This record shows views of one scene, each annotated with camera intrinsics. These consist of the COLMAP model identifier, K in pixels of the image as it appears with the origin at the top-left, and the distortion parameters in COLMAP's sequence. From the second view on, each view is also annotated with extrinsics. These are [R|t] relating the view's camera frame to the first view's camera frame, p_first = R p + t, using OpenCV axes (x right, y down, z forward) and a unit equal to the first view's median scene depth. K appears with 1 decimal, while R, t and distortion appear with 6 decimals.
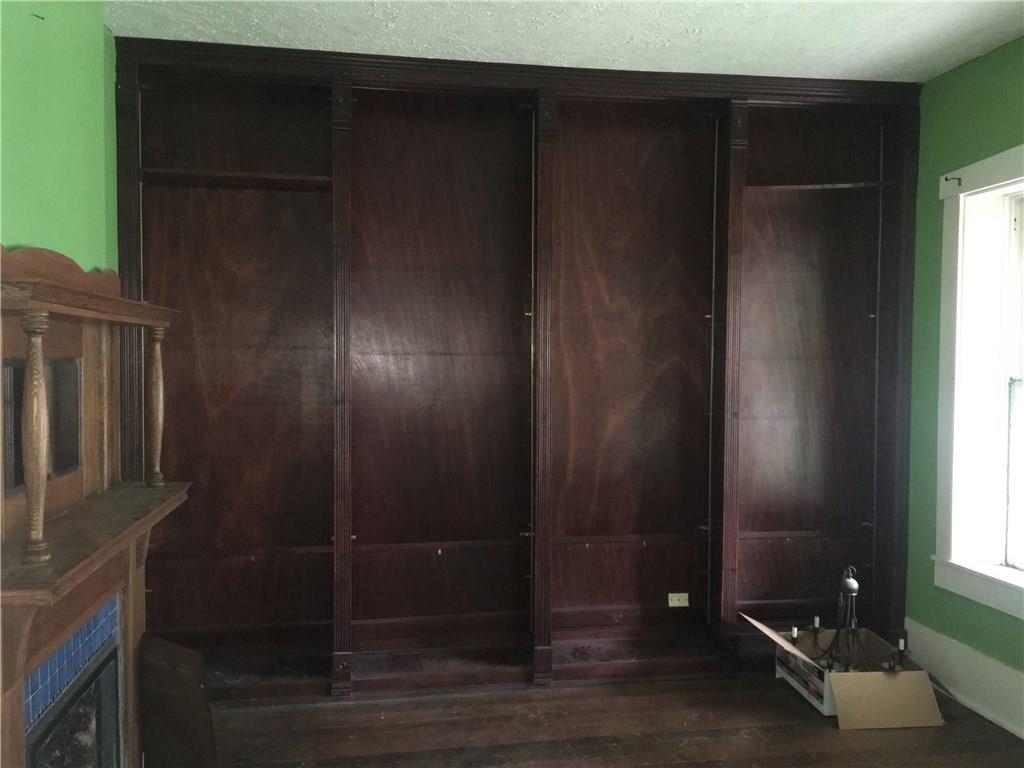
lens RADIAL K [[860.1, 0, 511.7], [0, 860.1, 383.7], [0, 0, 1]] dist [0.055776, -0.055273]
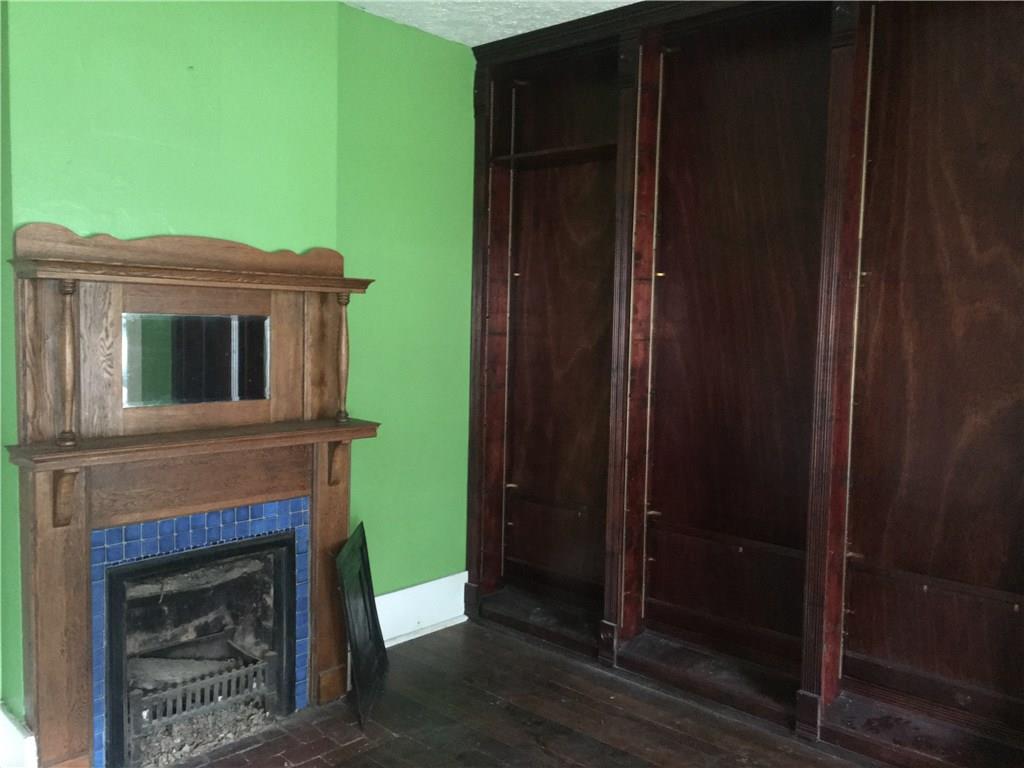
lens RADIAL K [[860.1, 0, 513.6], [0, 860.1, 384.6], [0, 0, 1]] dist [0.055776, -0.055273]
pose [[0.616794, 0.069150, -0.784081, 0.476169], [-0.045886, 0.997598, 0.051884, -0.007419], [0.785786, 0.003977, 0.618486, 0.290115]]
